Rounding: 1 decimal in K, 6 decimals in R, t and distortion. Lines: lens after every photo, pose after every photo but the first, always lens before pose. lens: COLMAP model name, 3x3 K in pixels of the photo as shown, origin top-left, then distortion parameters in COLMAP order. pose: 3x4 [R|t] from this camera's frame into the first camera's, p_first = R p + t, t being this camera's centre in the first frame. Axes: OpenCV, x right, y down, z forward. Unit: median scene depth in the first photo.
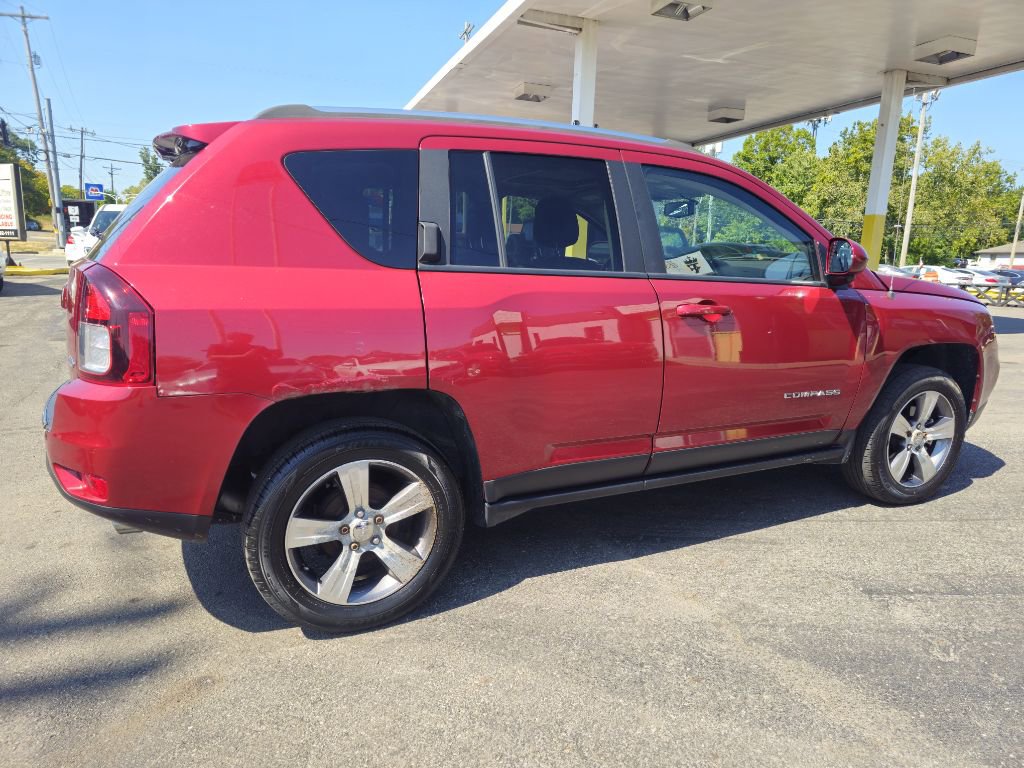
lens RADIAL K [[676.4, 0, 517.0], [0, 676.4, 392.6], [0, 0, 1]] dist [0.046999, -0.030397]
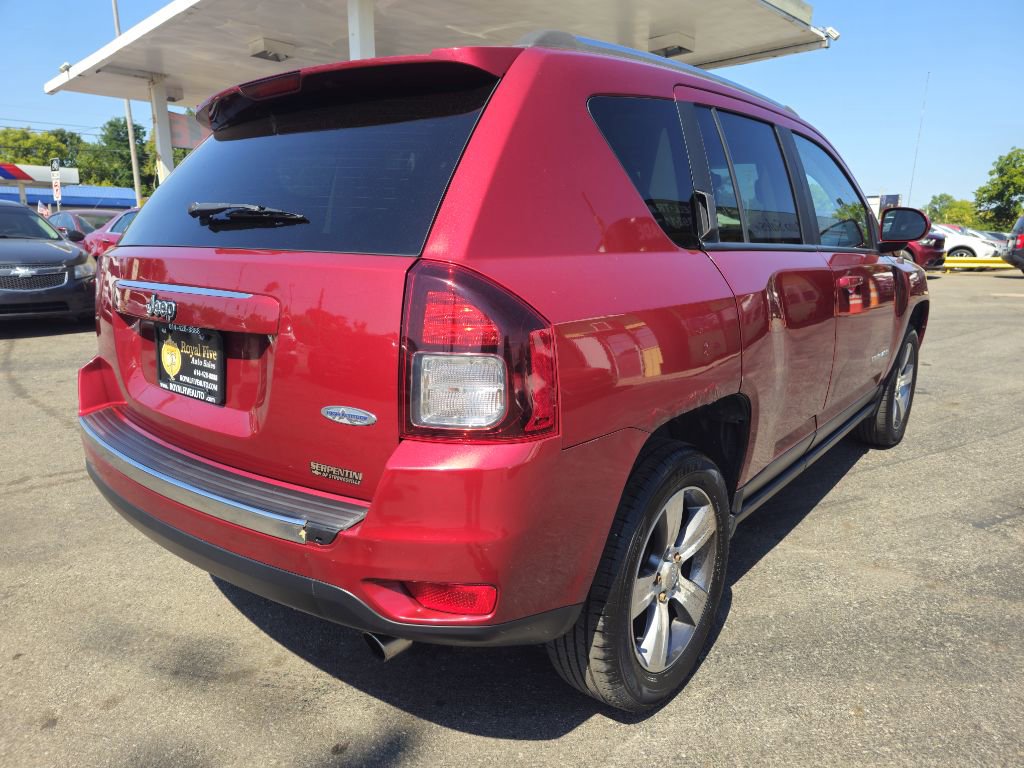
lens RADIAL K [[676.4, 0, 516.3], [0, 676.4, 399.9], [0, 0, 1]] dist [0.046999, -0.030397]
pose [[0.904784, -0.124532, 0.407257, -0.539446], [0.108162, 0.992130, 0.063077, -0.059219], [-0.411907, -0.013021, 0.911133, 0.260184]]
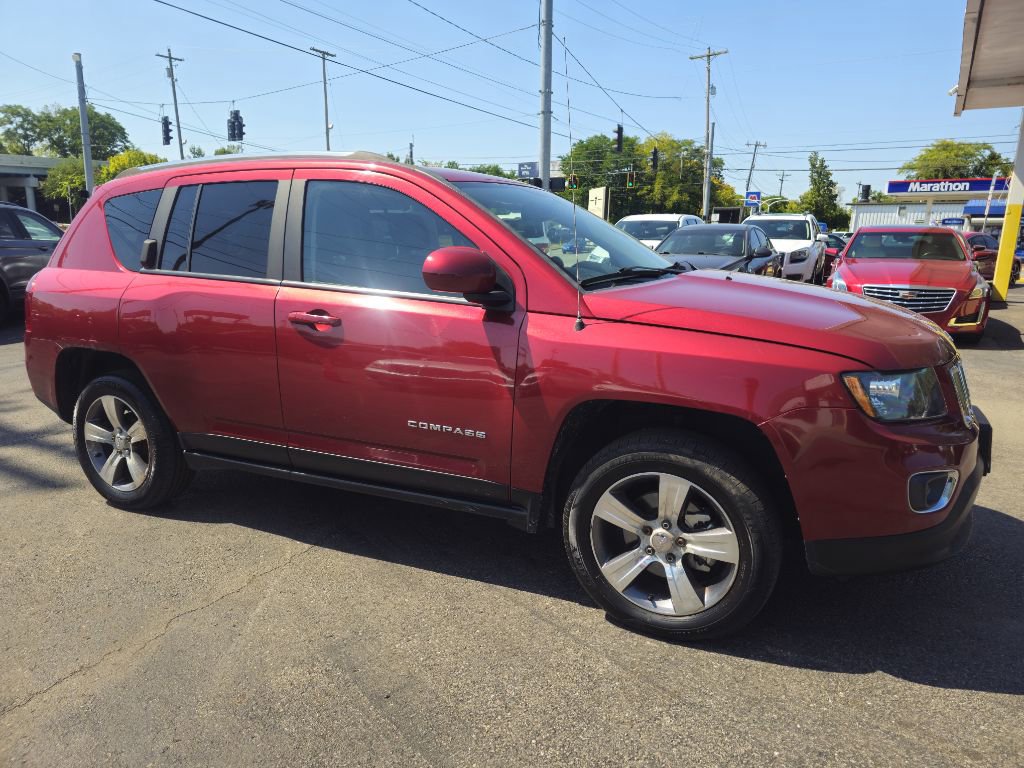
lens RADIAL K [[676.4, 0, 517.6], [0, 676.4, 392.4], [0, 0, 1]] dist [0.046999, -0.030397]
pose [[0.622464, 0.153788, -0.767391, 1.150596], [-0.153351, 0.985464, 0.073100, -0.121099], [0.767478, 0.072178, 0.636999, 0.538068]]
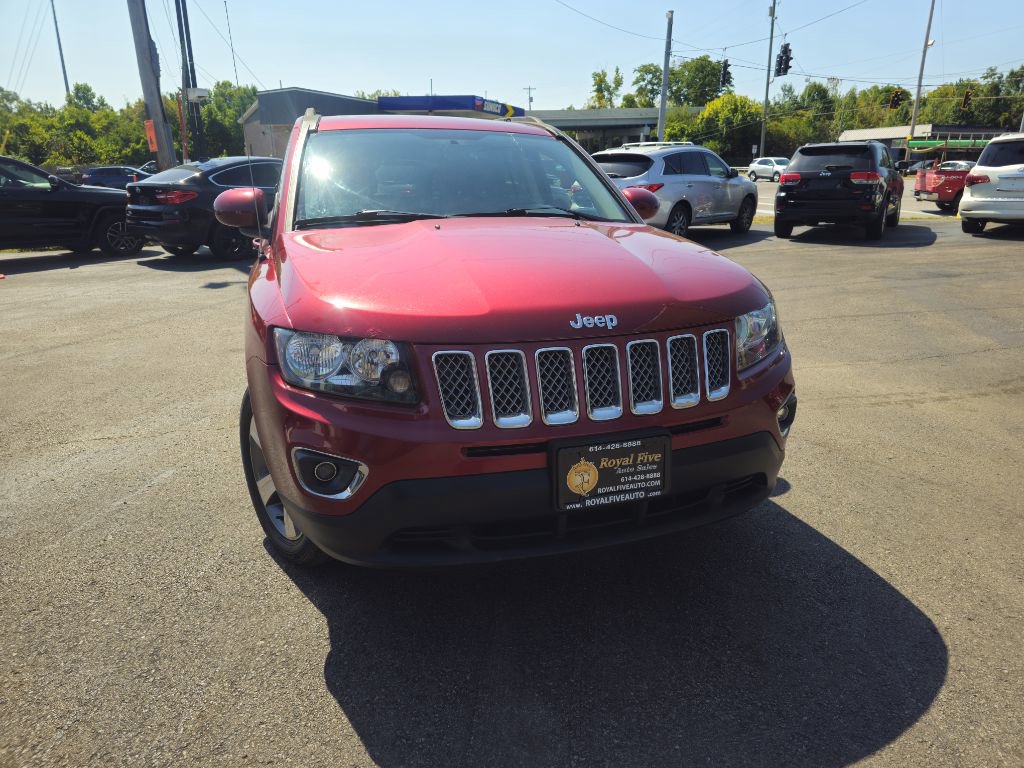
lens RADIAL K [[676.4, 0, 522.1], [0, 676.4, 382.1], [0, 0, 1]] dist [0.046999, -0.030397]
pose [[-0.116013, 0.266378, -0.956862, 1.421056], [-0.204615, 0.936293, 0.285460, -0.321946], [0.971943, 0.228906, -0.054117, 1.480655]]
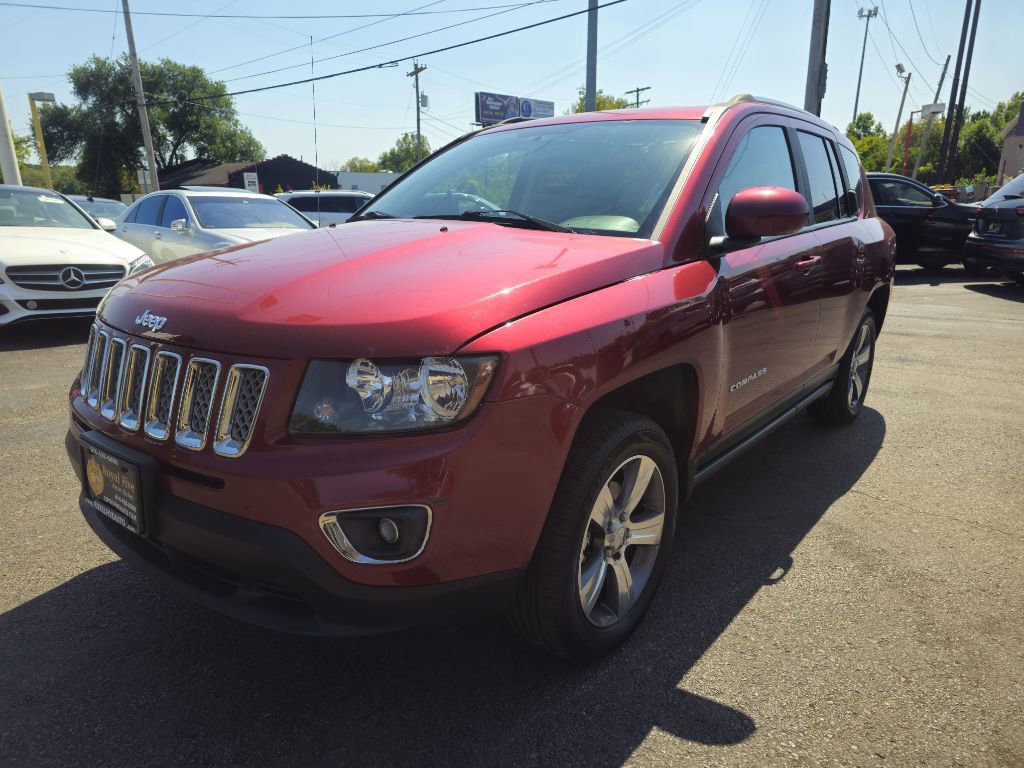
lens RADIAL K [[676.4, 0, 506.9], [0, 676.4, 392.7], [0, 0, 1]] dist [0.046999, -0.030397]
pose [[-0.898826, 0.100475, -0.426635, 0.779508], [-0.104817, 0.895855, 0.431806, -0.433235], [0.425589, 0.432837, -0.794686, 2.106231]]
